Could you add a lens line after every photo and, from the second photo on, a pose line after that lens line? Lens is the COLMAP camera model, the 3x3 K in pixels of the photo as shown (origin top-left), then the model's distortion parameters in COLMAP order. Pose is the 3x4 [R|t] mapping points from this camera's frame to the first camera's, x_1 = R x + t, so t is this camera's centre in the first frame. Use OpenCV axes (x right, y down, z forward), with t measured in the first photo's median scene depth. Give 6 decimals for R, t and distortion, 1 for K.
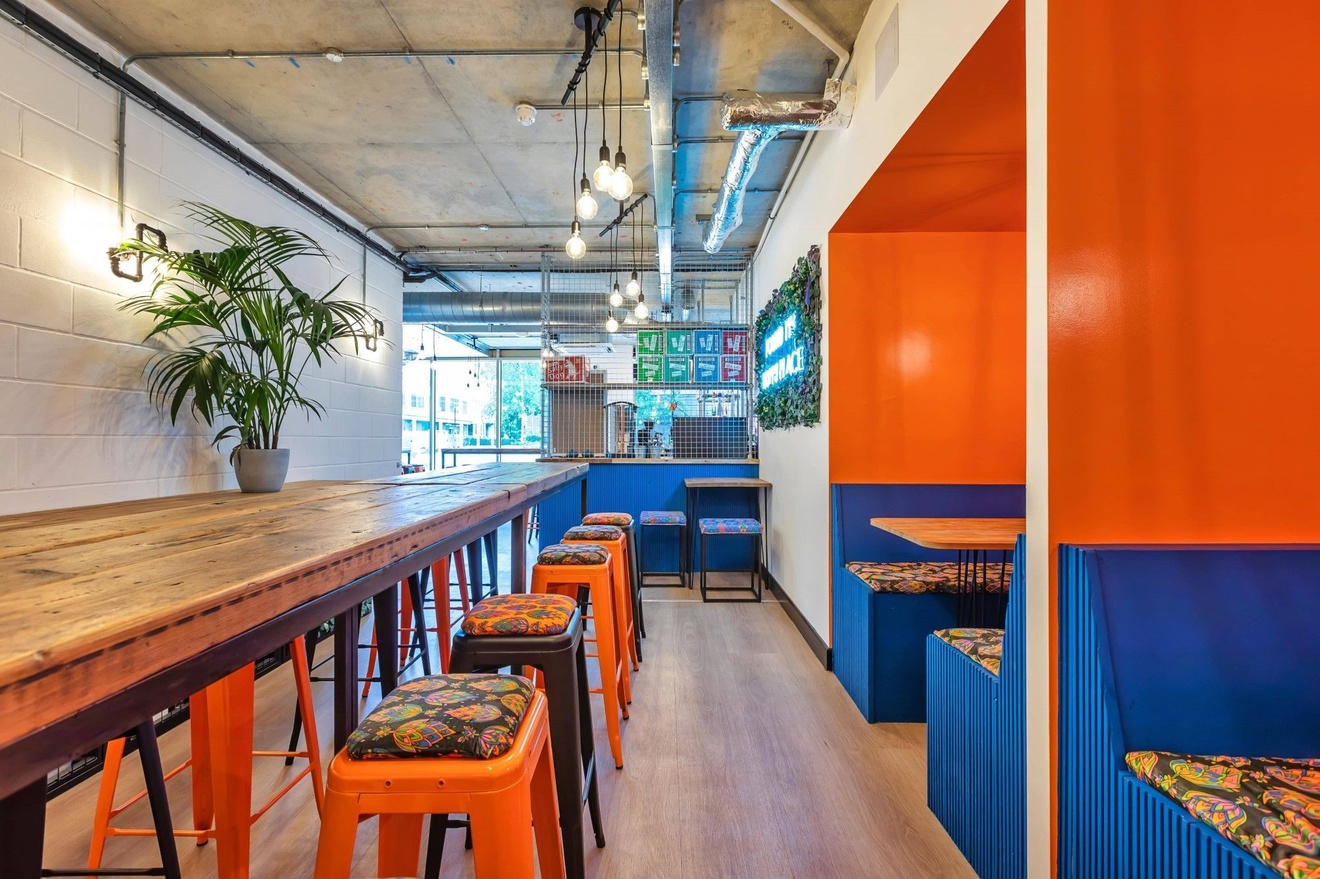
lens RADIAL K [[597.3, 0, 657.5], [0, 597.3, 435.4], [0, 0, 1]] dist [-0.001305, 0.000013]
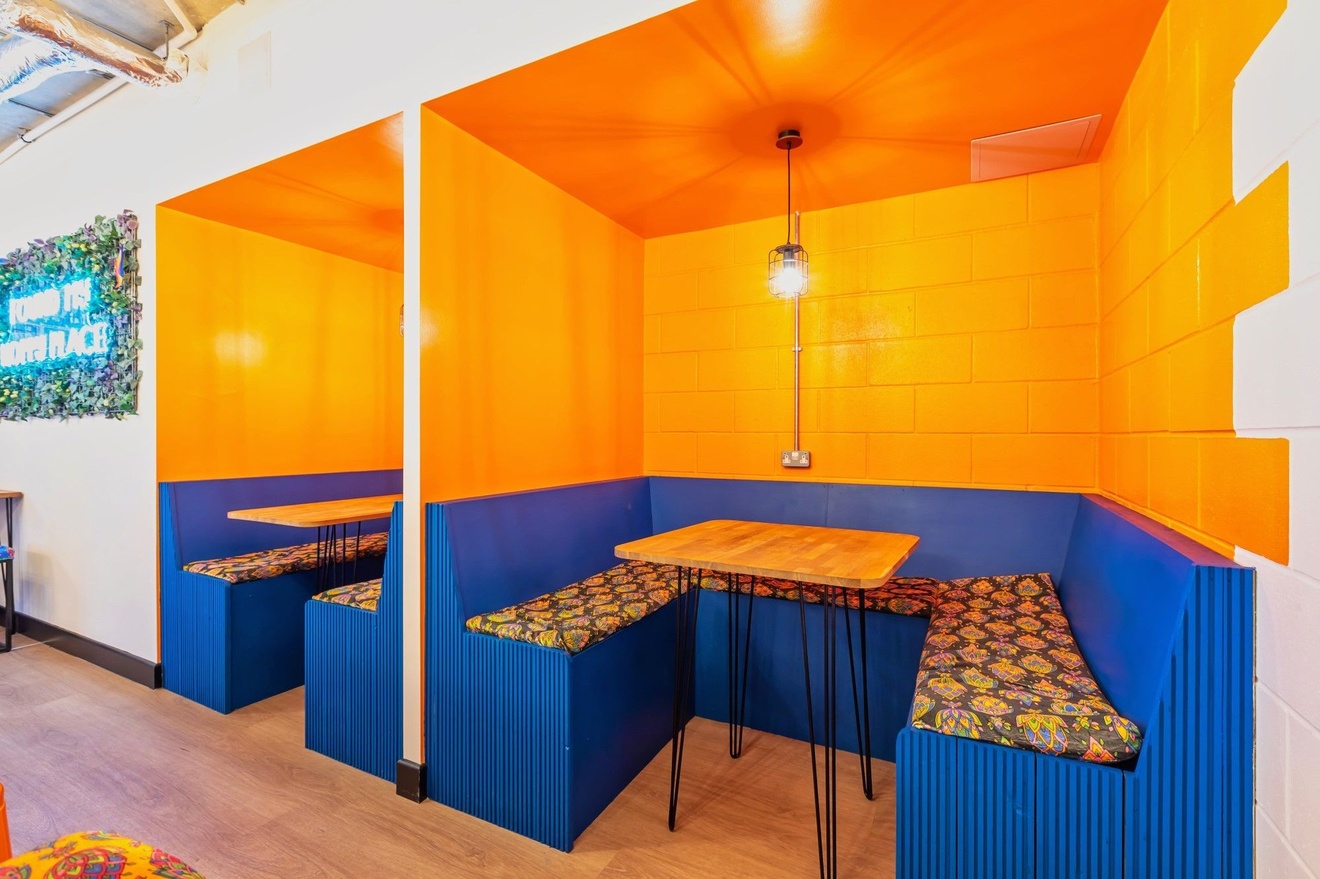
lens RADIAL K [[597.3, 0, 657.5], [0, 597.3, 435.4], [0, 0, 1]] dist [-0.001305, 0.000013]
pose [[0.458354, -0.001057, 0.888769, -0.169656], [-0.006730, 0.999966, 0.004661, -0.000596], [-0.888744, -0.008118, 0.458332, -0.089926]]
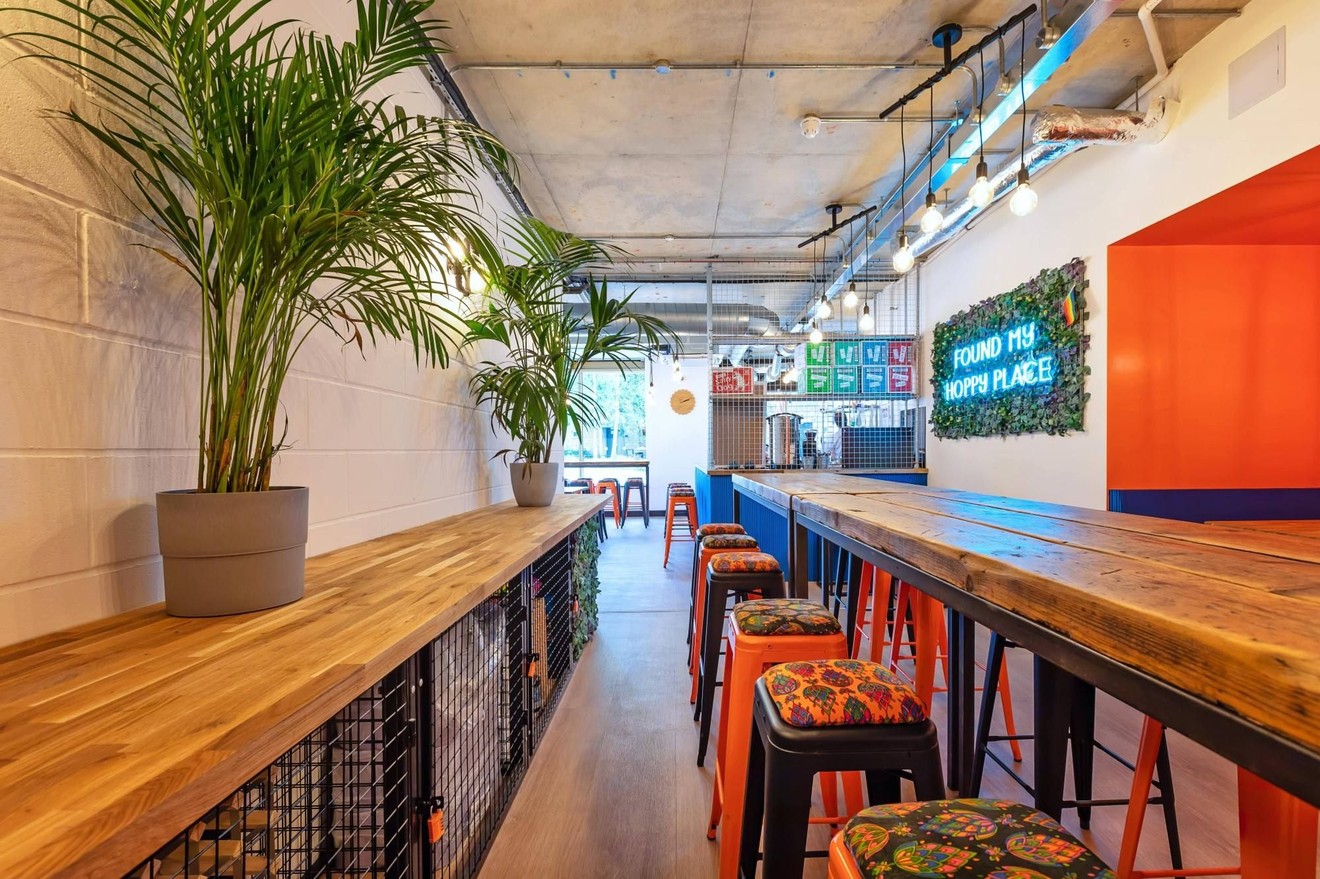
lens RADIAL K [[606.9, 0, 680.1], [0, 606.9, 465.1], [0, 0, 1]] dist [-0.000701, -0.000468]
pose [[0.999538, -0.010433, 0.028551, -0.488137], [0.009609, 0.999537, 0.028853, 0.000028], [-0.028839, -0.028565, 0.999176, -0.031918]]
